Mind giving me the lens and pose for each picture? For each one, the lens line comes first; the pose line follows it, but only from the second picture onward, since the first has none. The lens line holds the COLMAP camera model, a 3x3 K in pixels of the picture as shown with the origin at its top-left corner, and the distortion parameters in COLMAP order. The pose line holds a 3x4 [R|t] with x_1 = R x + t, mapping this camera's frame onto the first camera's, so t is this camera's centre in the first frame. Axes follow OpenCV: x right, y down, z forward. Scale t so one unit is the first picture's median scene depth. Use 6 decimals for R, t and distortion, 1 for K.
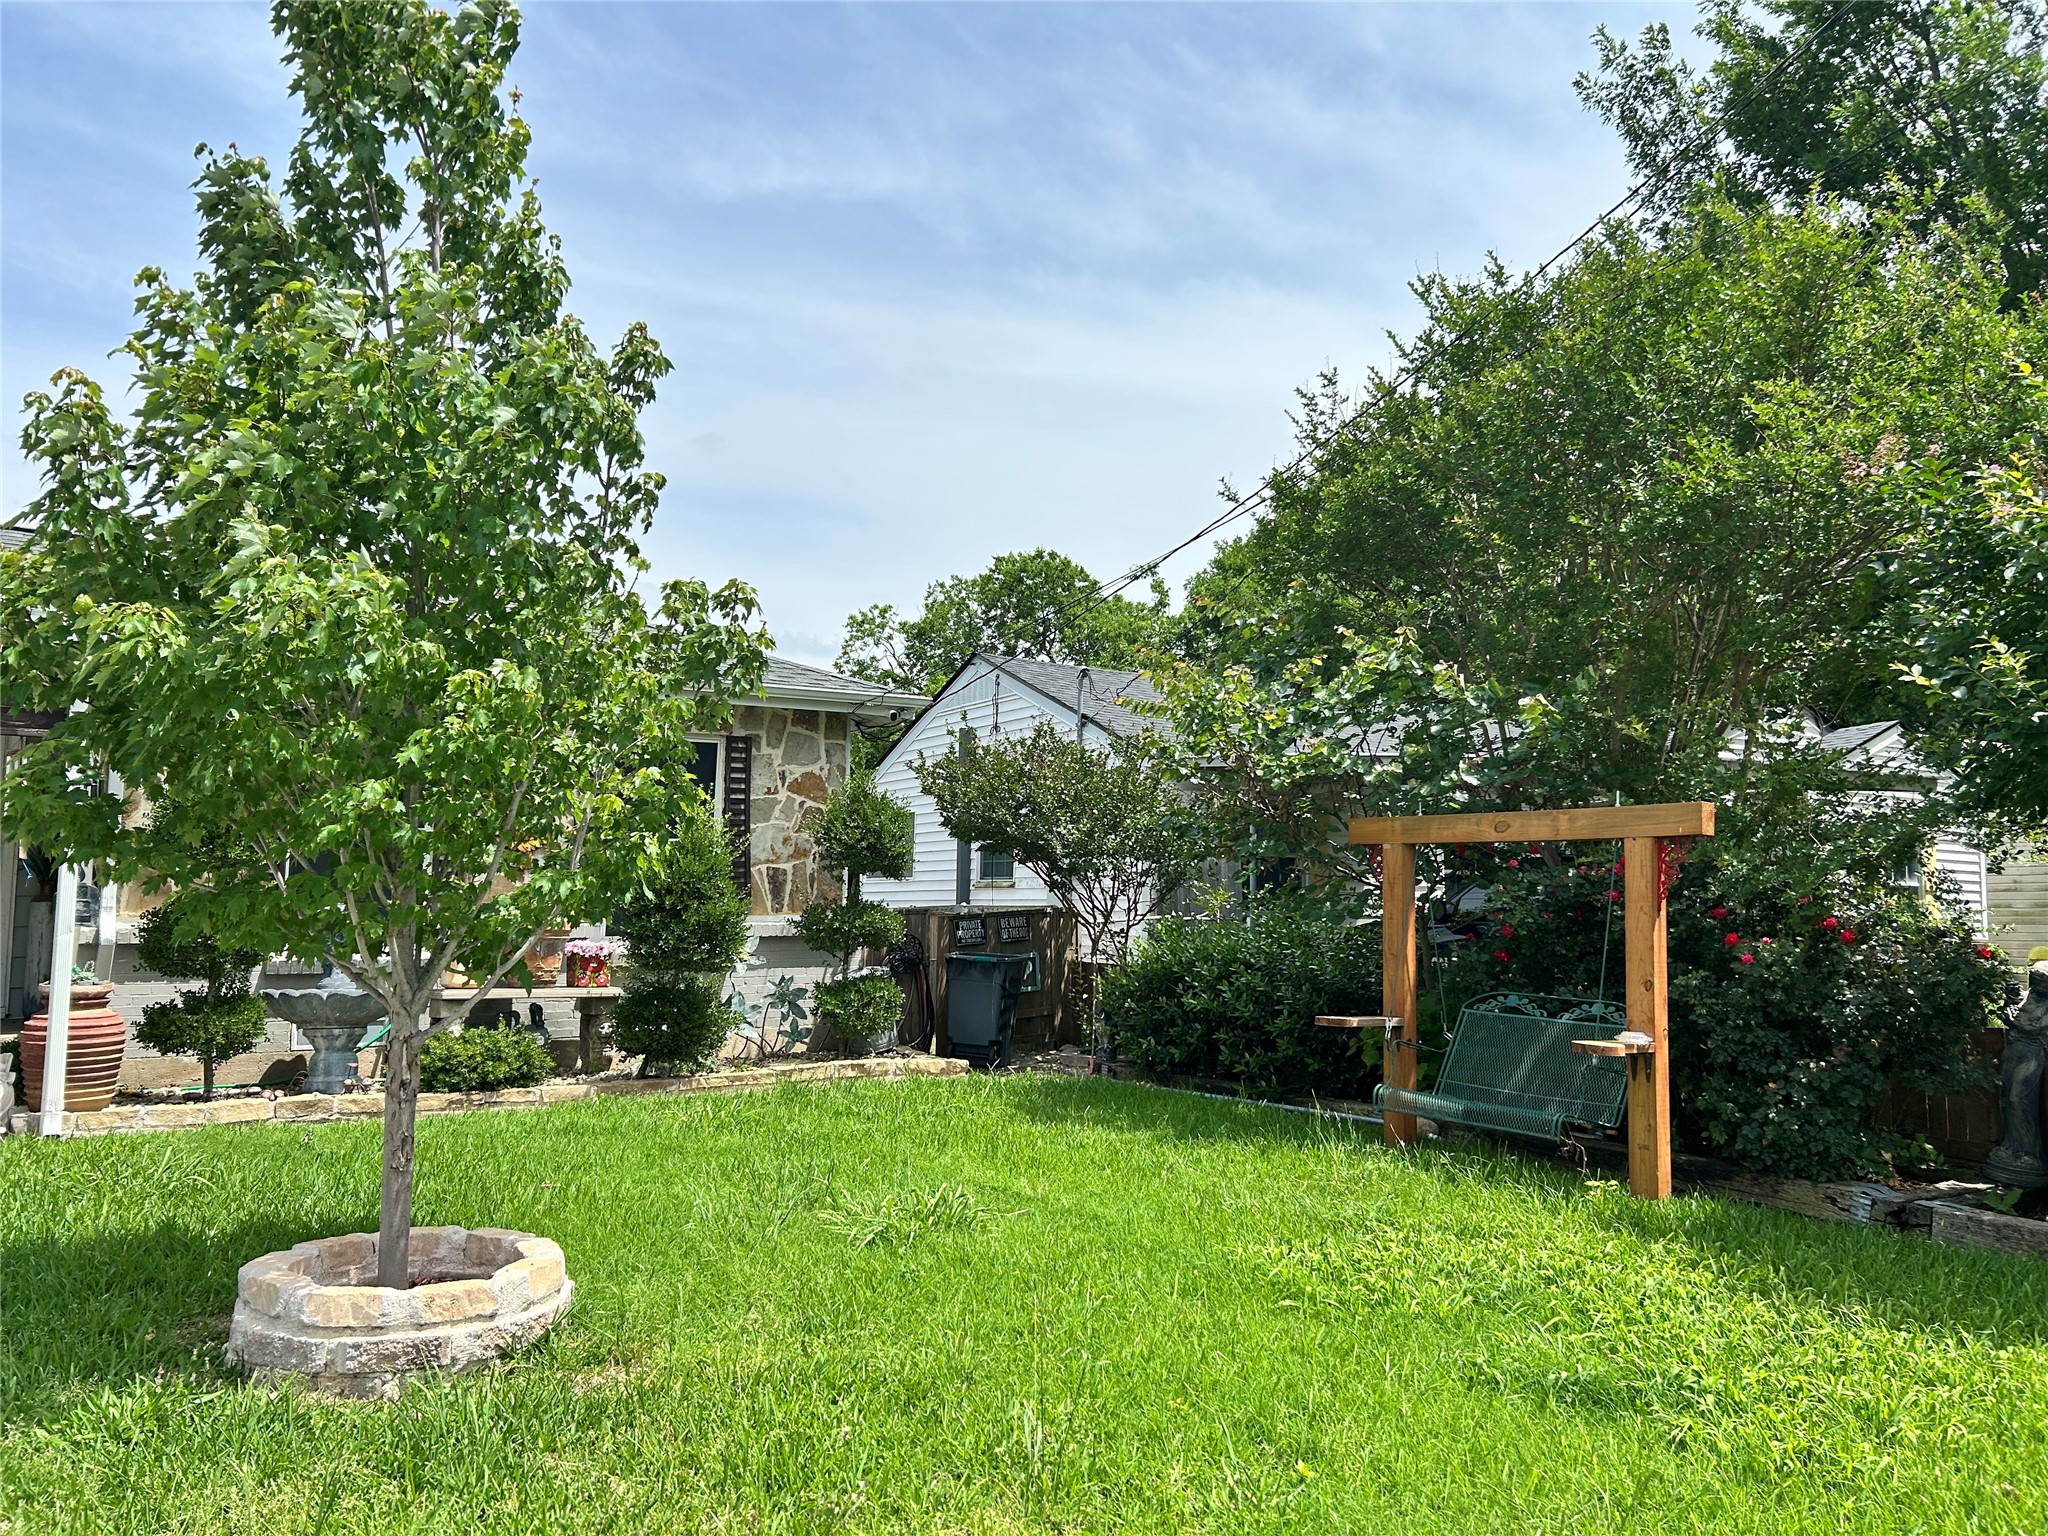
lens RADIAL K [[1497.4, 0, 1022.3], [0, 1497.4, 757.7], [0, 0, 1]] dist [0.054787, -0.056269]
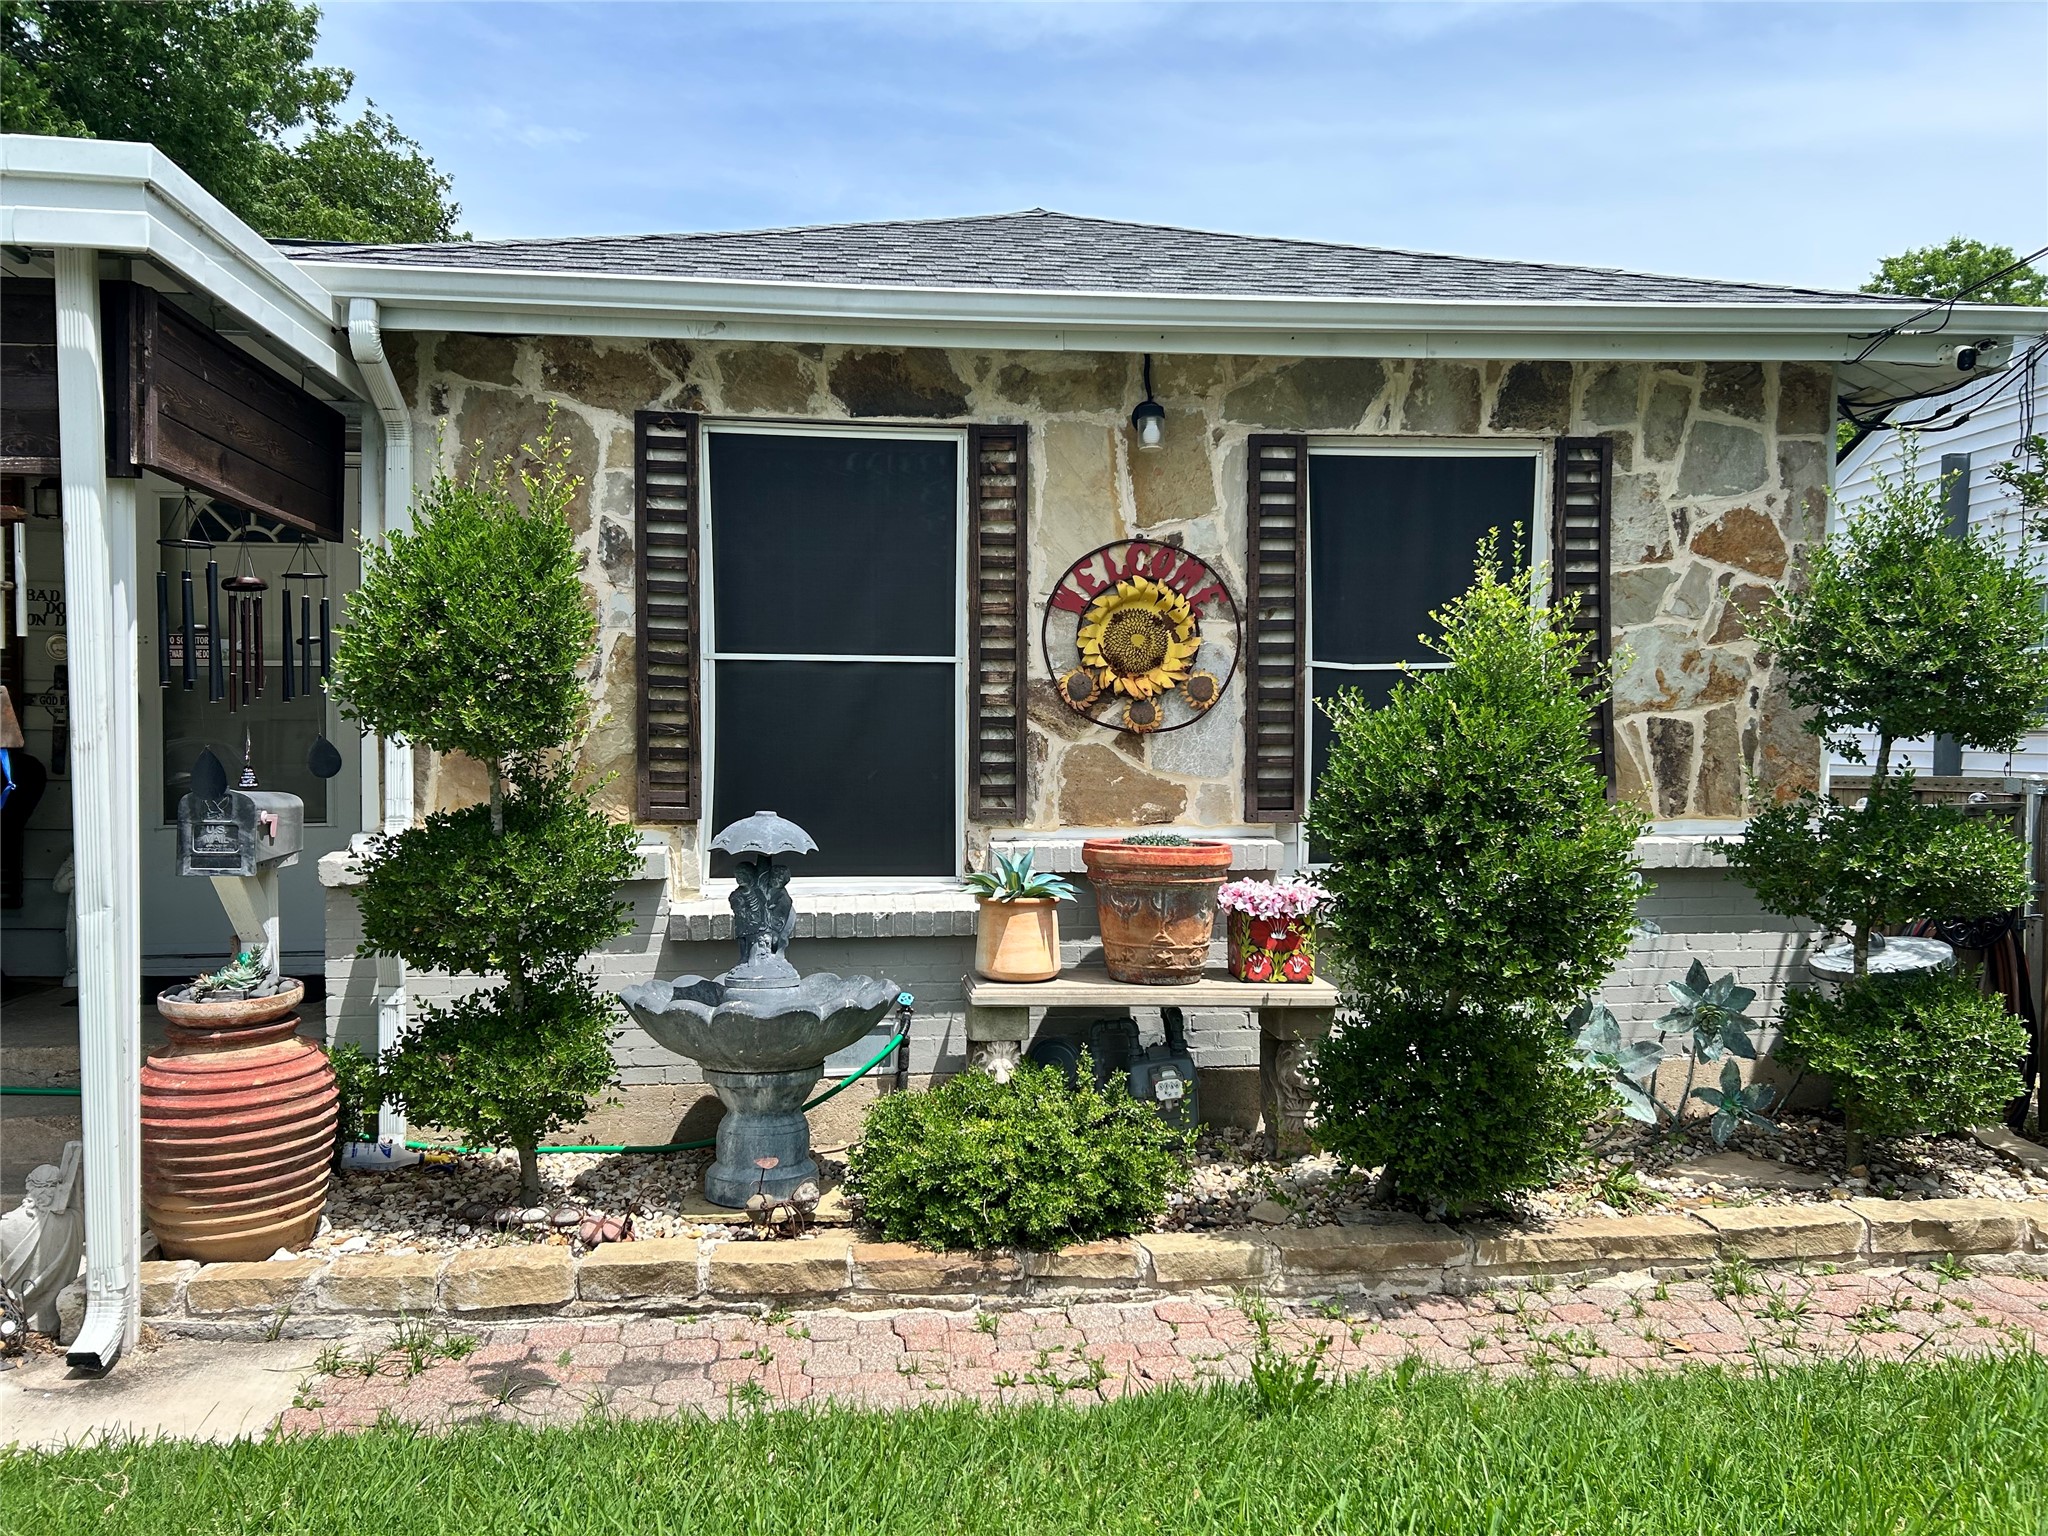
lens RADIAL K [[1497.4, 0, 1021.2], [0, 1497.4, 754.1], [0, 0, 1]] dist [0.054787, -0.056269]
pose [[0.876016, 0.005751, -0.482248, -0.116147], [0.051674, 0.993054, 0.105709, 0.024535], [0.479506, -0.117522, 0.869633, 0.503691]]
